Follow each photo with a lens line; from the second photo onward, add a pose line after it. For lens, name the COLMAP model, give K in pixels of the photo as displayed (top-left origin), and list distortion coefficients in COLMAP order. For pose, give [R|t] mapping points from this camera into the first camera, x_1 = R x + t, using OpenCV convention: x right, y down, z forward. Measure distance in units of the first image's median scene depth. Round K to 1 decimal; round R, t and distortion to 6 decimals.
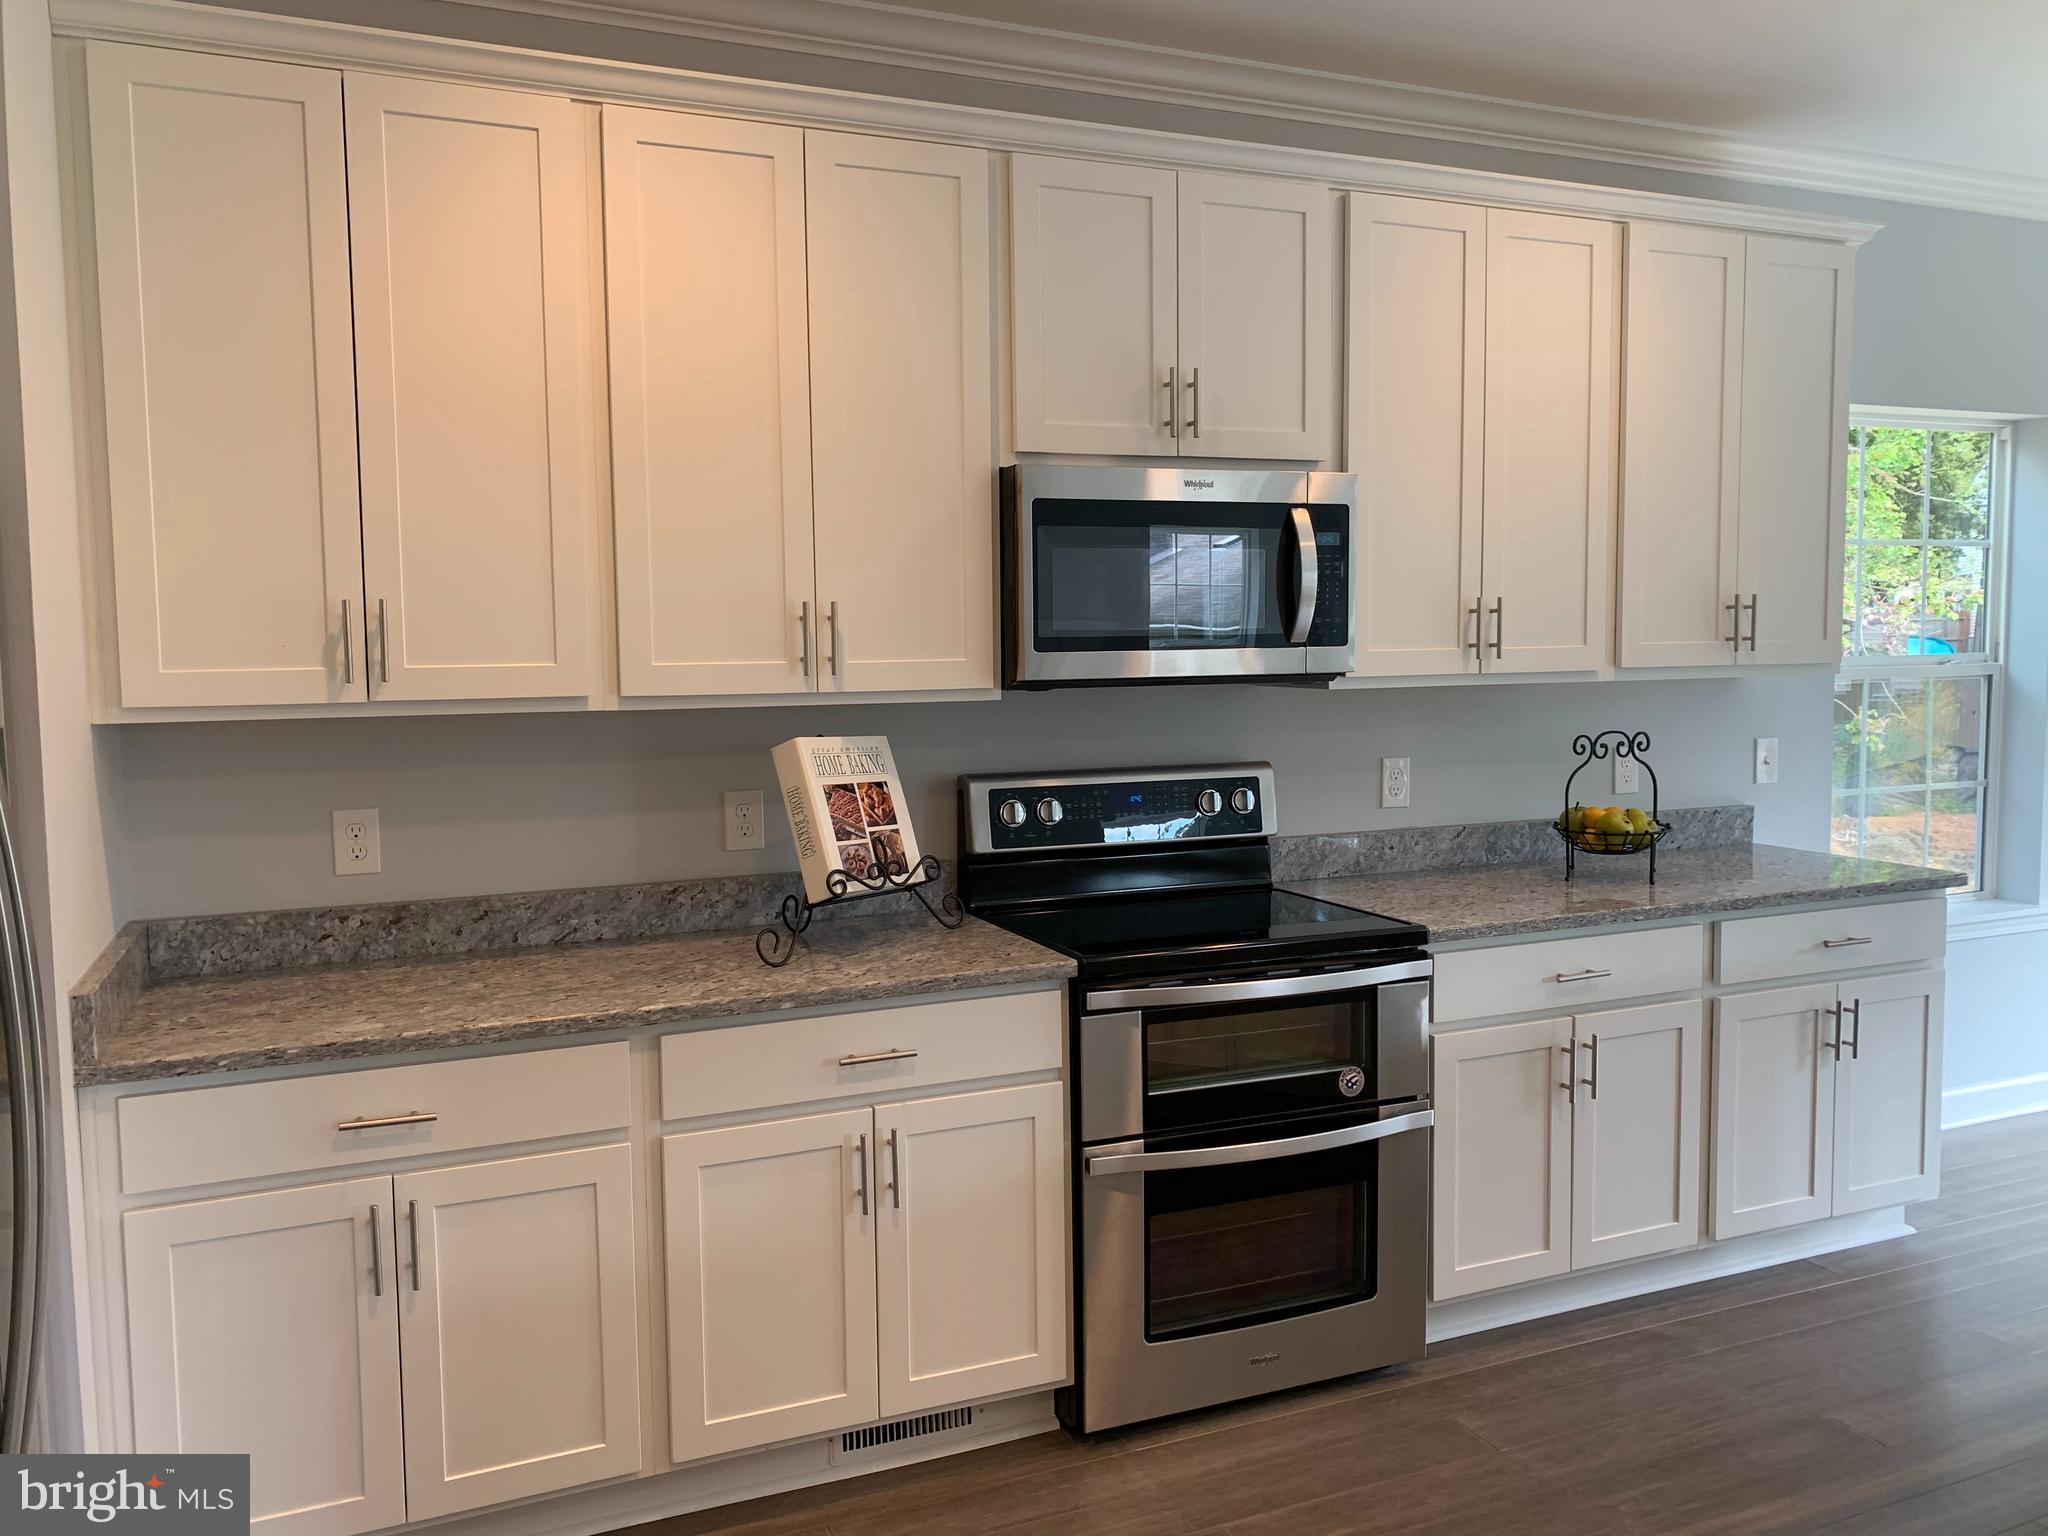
lens RADIAL K [[1550.5, 0, 1024.0], [0, 1550.5, 768.0], [0, 0, 1]] dist [-0.003237, -0.003960]
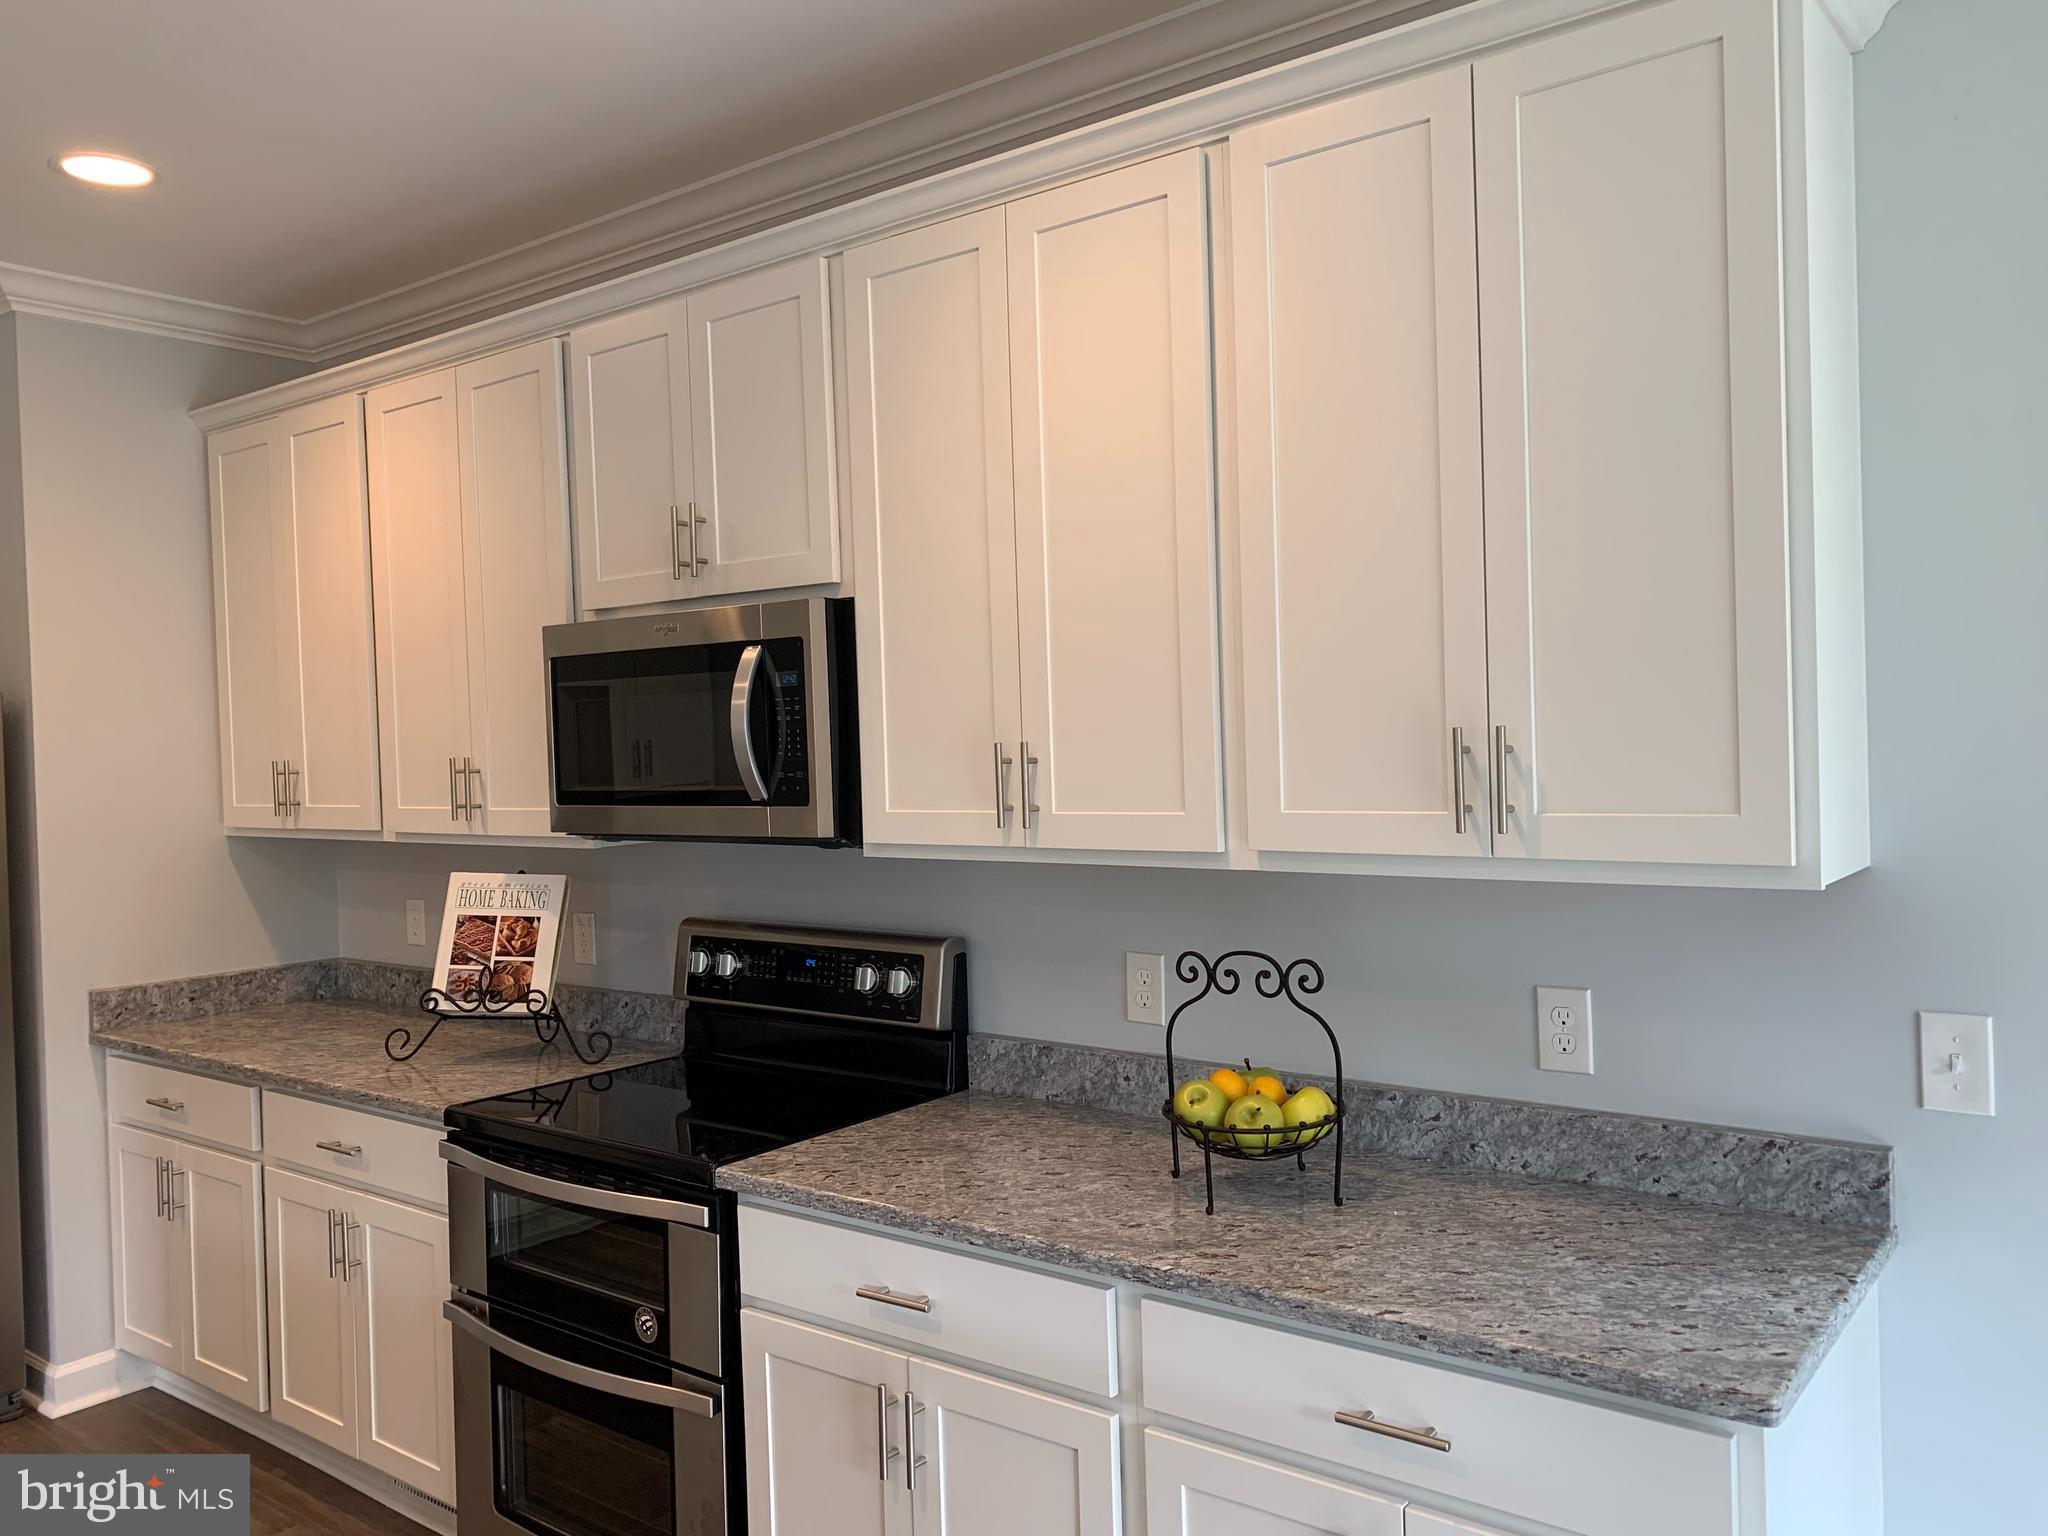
lens RADIAL K [[1584.7, 0, 1029.6], [0, 1584.7, 758.7], [0, 0, 1]] dist [0.014223, -0.008890]
pose [[0.484985, 0.012439, -0.874434, 1.059304], [-0.047012, 0.998824, -0.011866, -0.105966], [0.873258, 0.046863, 0.485000, 0.740289]]
